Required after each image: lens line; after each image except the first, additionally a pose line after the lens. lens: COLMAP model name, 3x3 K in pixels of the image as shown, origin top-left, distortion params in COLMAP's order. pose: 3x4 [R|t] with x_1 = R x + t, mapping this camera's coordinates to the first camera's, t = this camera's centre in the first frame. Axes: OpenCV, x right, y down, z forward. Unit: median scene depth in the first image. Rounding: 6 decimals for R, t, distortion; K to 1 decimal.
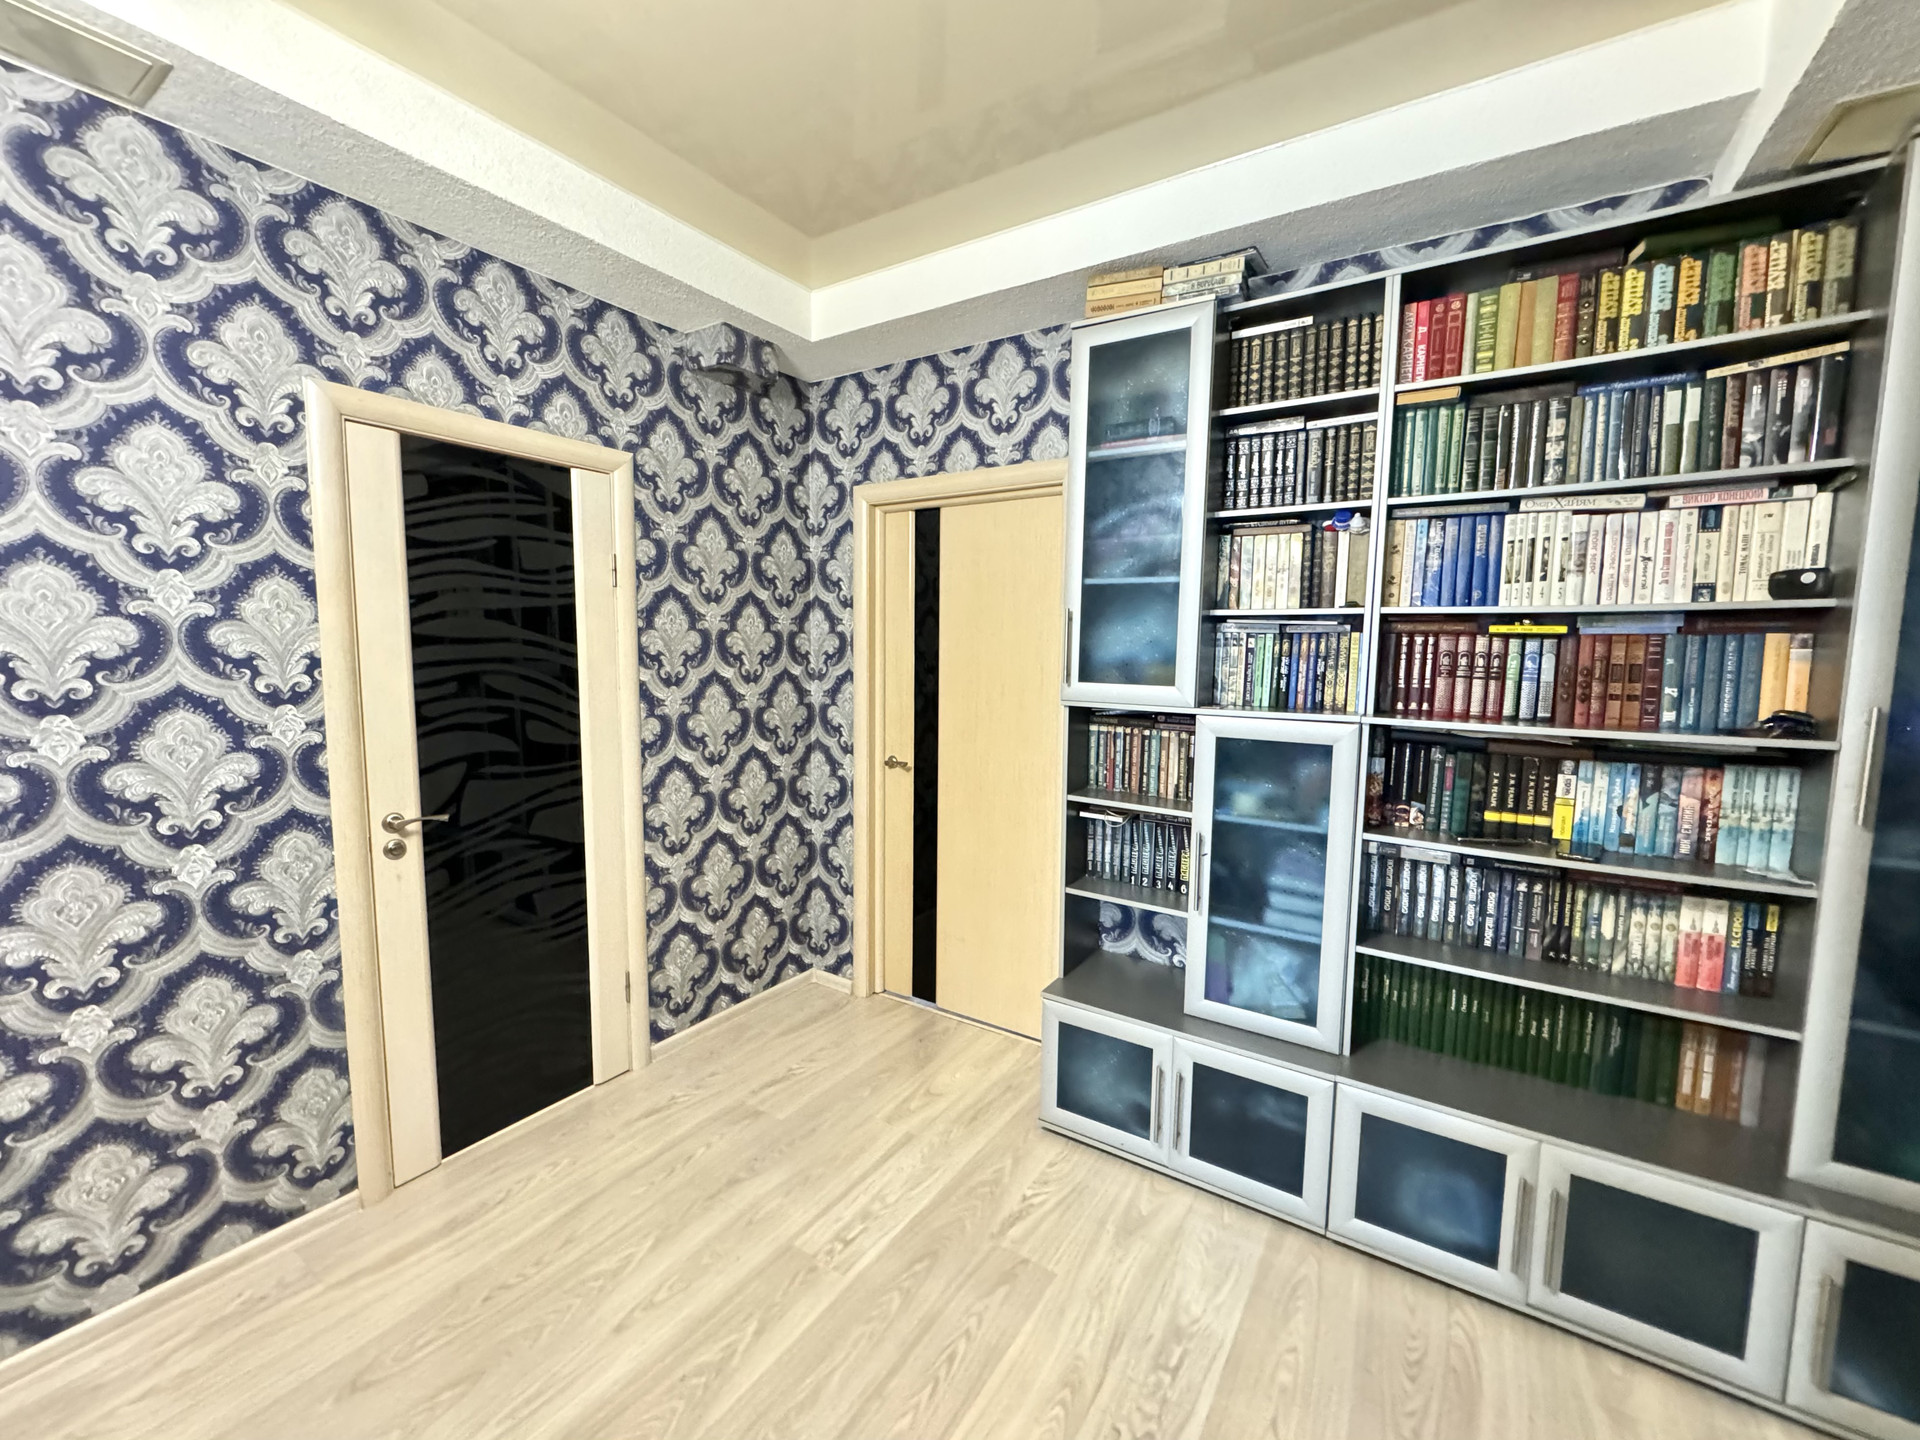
lens RADIAL K [[773.2, 0, 953.1], [0, 773.2, 717.2], [0, 0, 1]] dist [-0.003533, 0.000146]
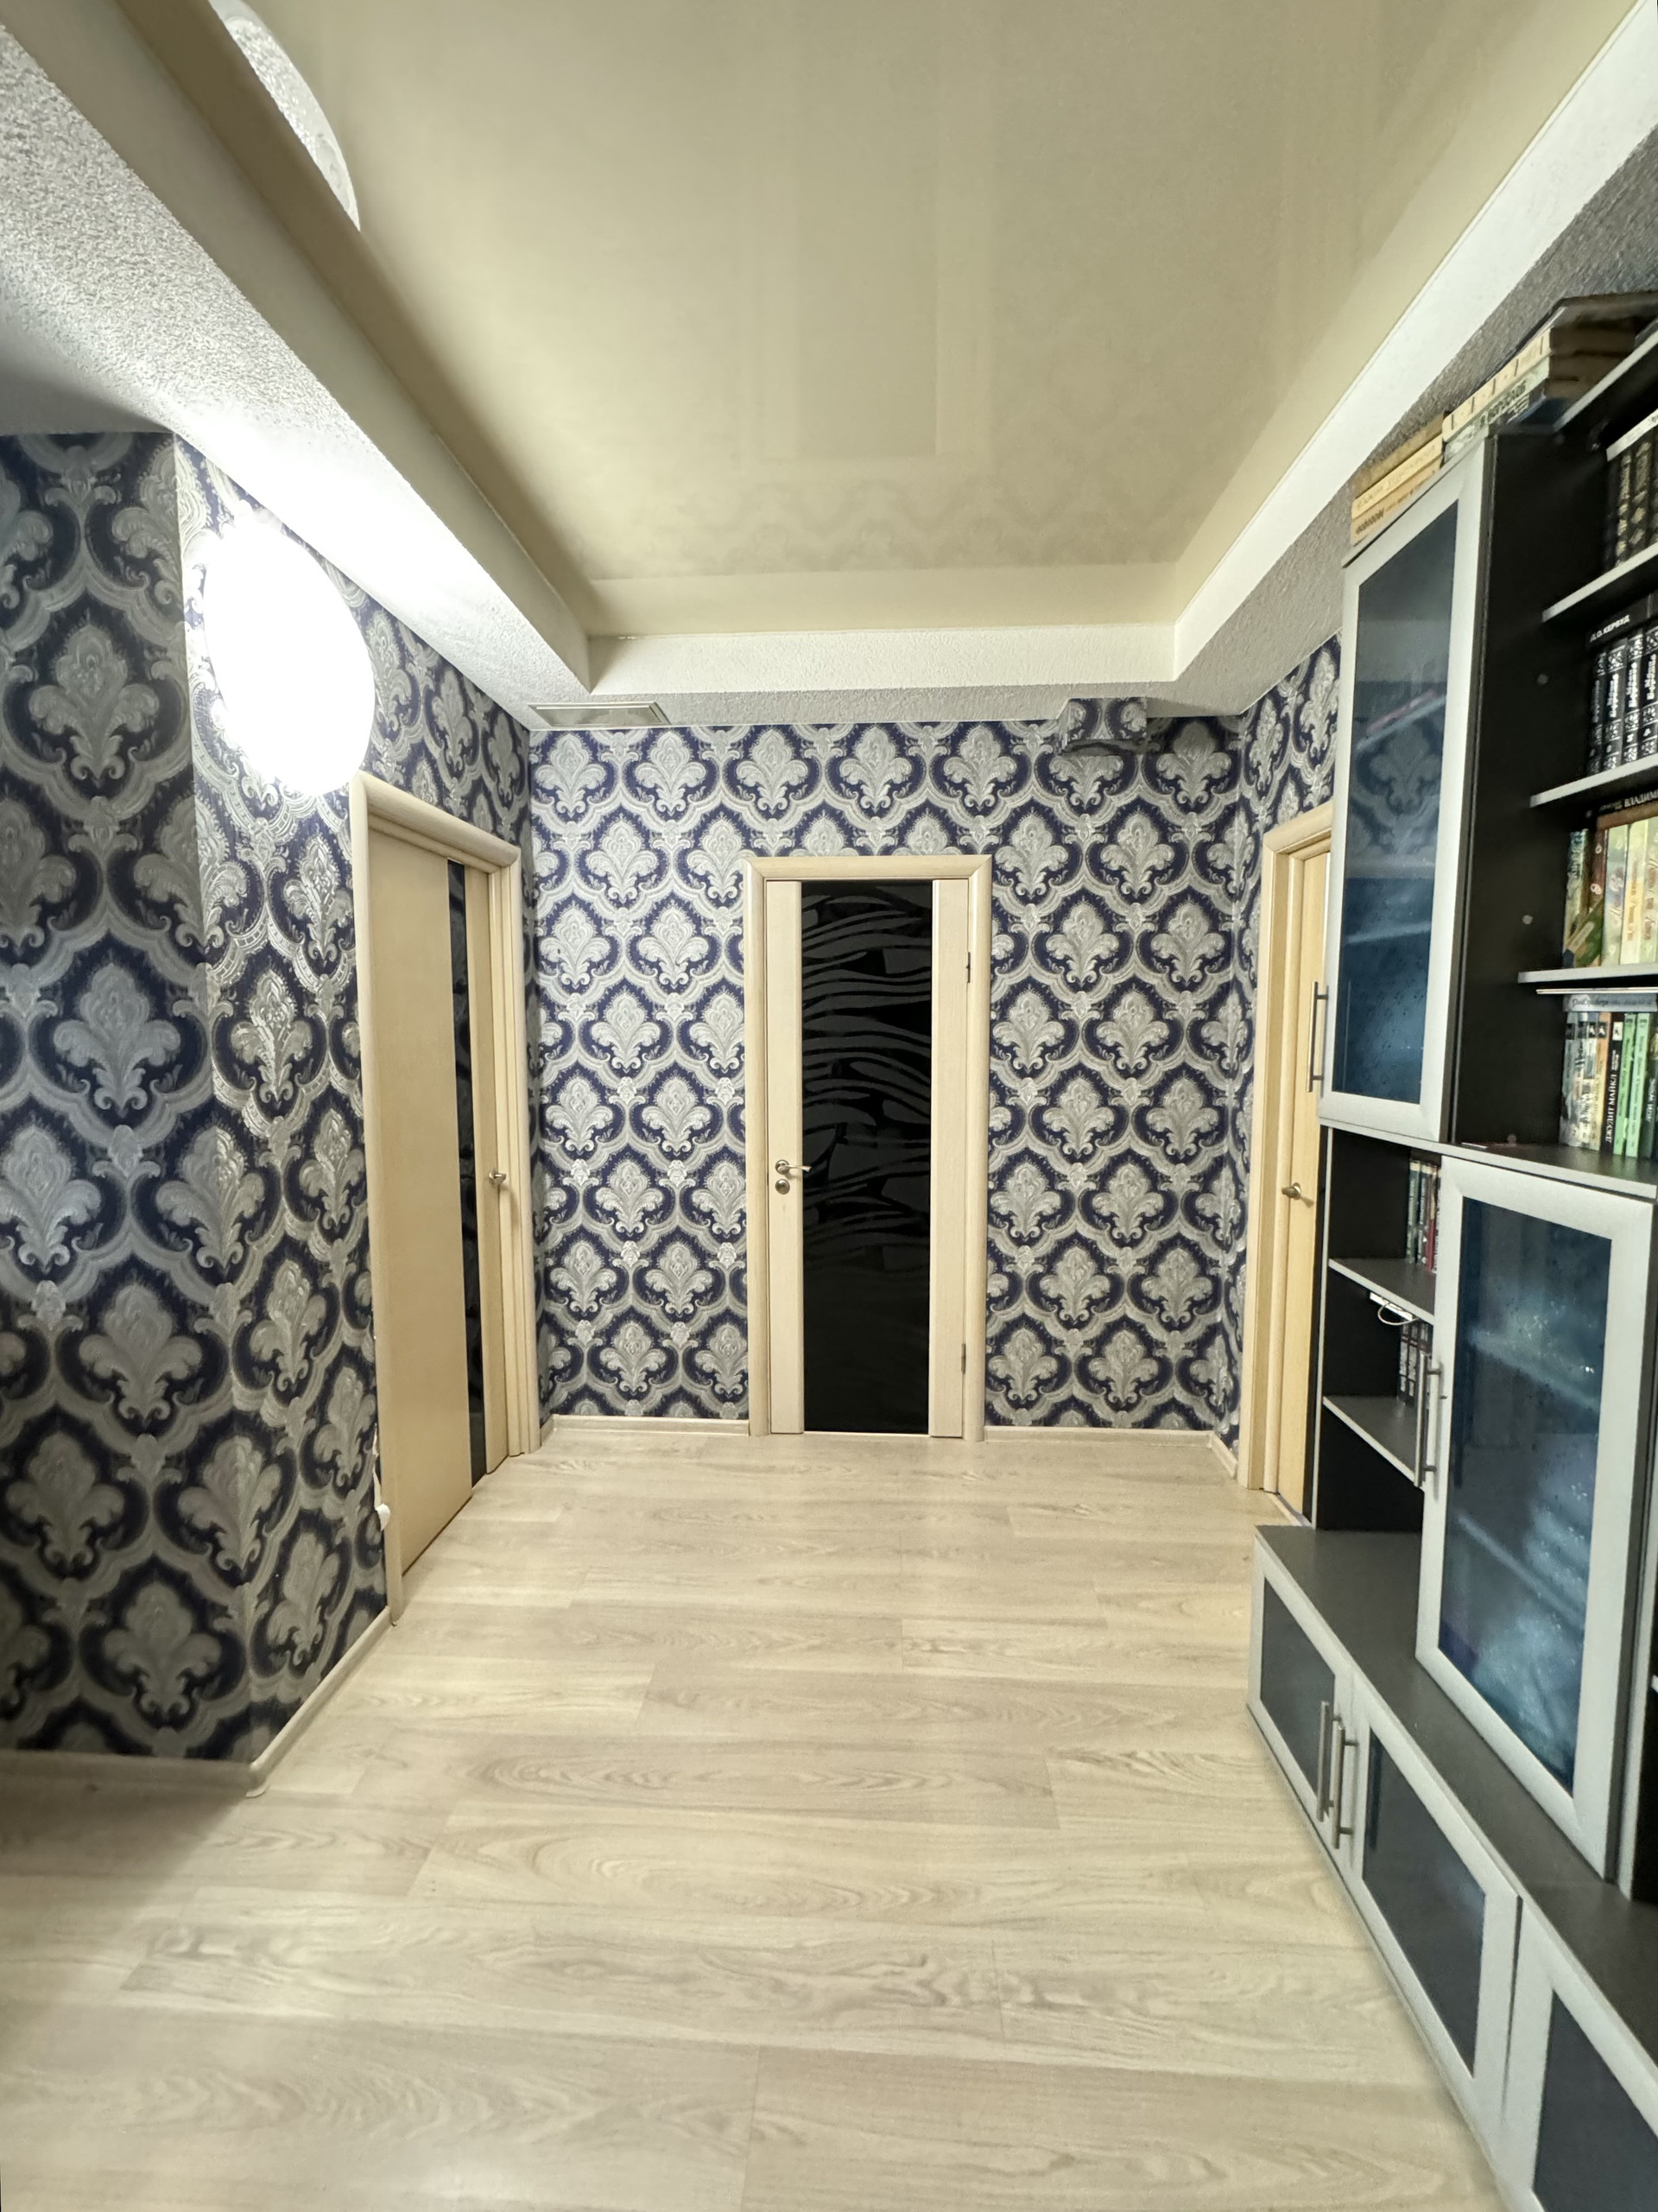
lens RADIAL K [[890.7, 0, 820.4], [0, 890.7, 1103.2], [0, 0, 1]] dist [-0.003533, 0.000146]
pose [[0.499558, 0.062665, -0.864011, 0.633660], [-0.075389, 0.996741, 0.028703, -0.025171], [0.862994, 0.050798, 0.502654, 0.243276]]
